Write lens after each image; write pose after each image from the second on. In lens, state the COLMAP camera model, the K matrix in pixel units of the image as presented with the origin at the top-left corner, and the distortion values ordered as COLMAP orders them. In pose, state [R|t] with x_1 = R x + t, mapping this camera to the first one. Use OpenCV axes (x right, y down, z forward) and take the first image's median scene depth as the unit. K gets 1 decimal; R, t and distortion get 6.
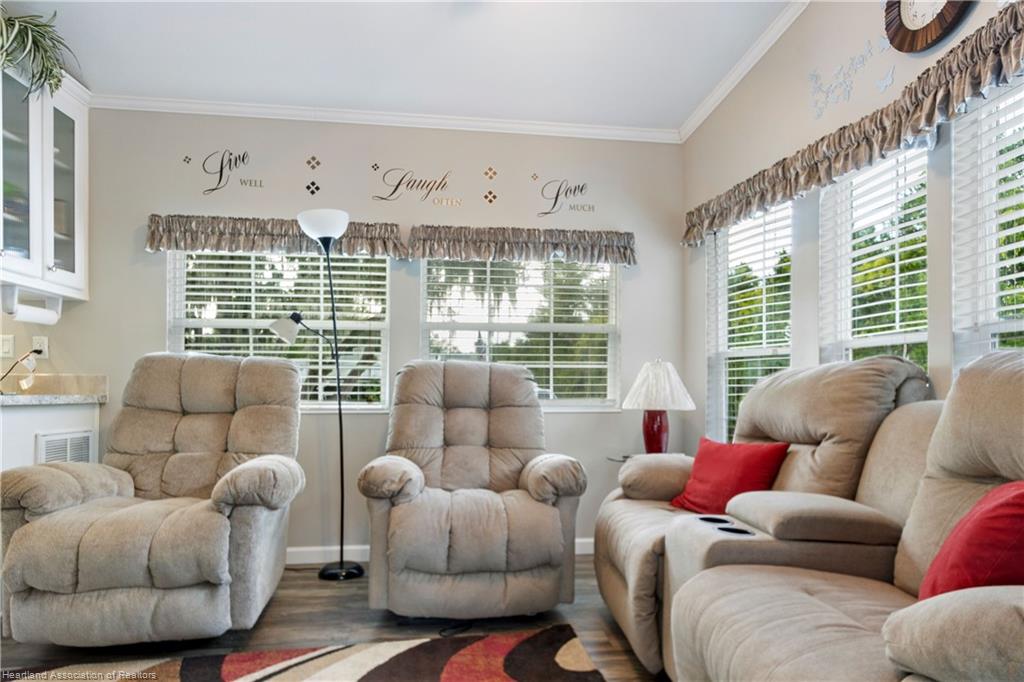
lens RADIAL K [[590.1, 0, 515.6], [0, 590.1, 387.6], [0, 0, 1]] dist [-0.002222, -0.000846]
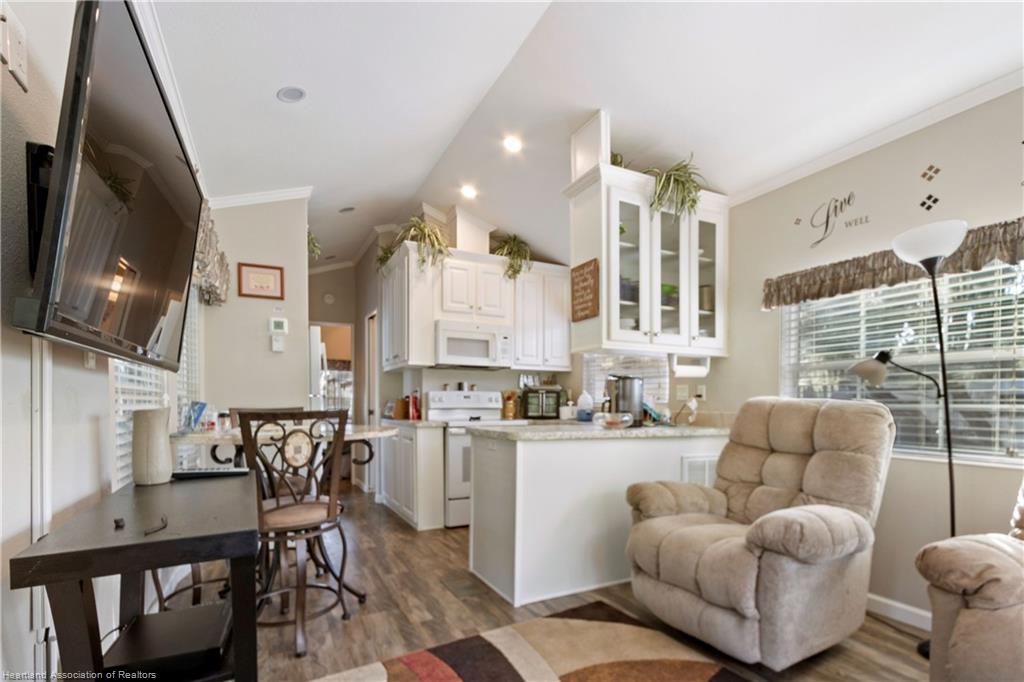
lens RADIAL K [[482.0, 0, 523.1], [0, 482.0, 407.7], [0, 0, 1]] dist [0.001458, 0.000254]
pose [[0.346811, 0.011957, -0.937859, 0.147760], [-0.001396, 0.999924, 0.012232, -0.051894], [0.937934, -0.002933, 0.346801, 0.226232]]
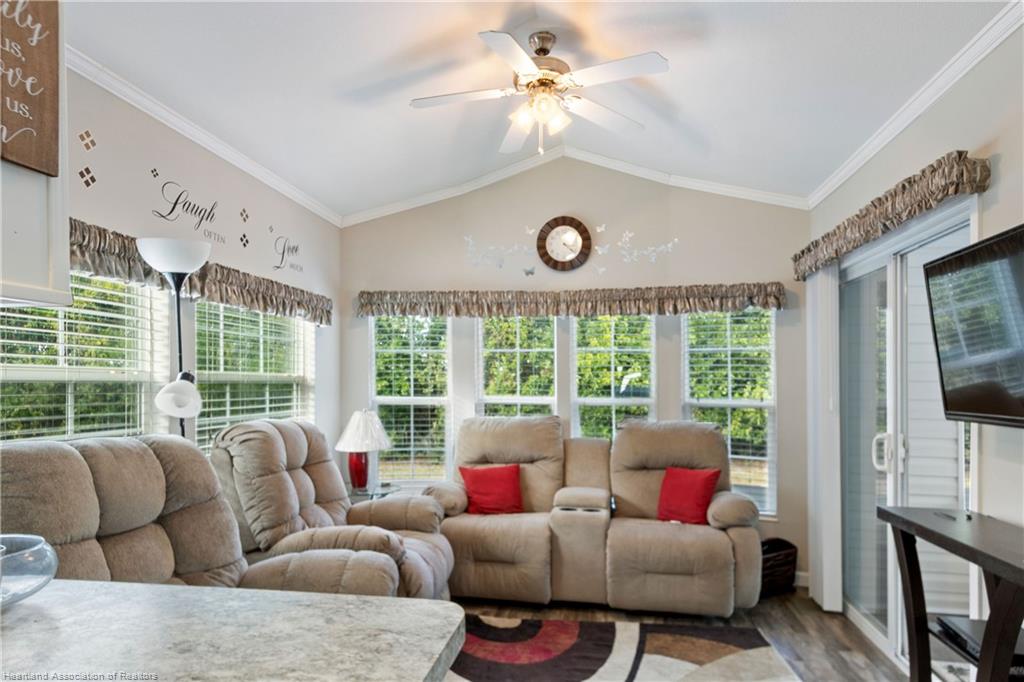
lens RADIAL K [[602.7, 0, 514.0], [0, 602.7, 387.2], [0, 0, 1]] dist [0.002585, 0.000330]
pose [[0.288462, -0.005112, 0.957478, -1.054113], [0.001807, 0.999987, 0.004794, -0.119653], [-0.957490, 0.000347, 0.288468, 0.398951]]
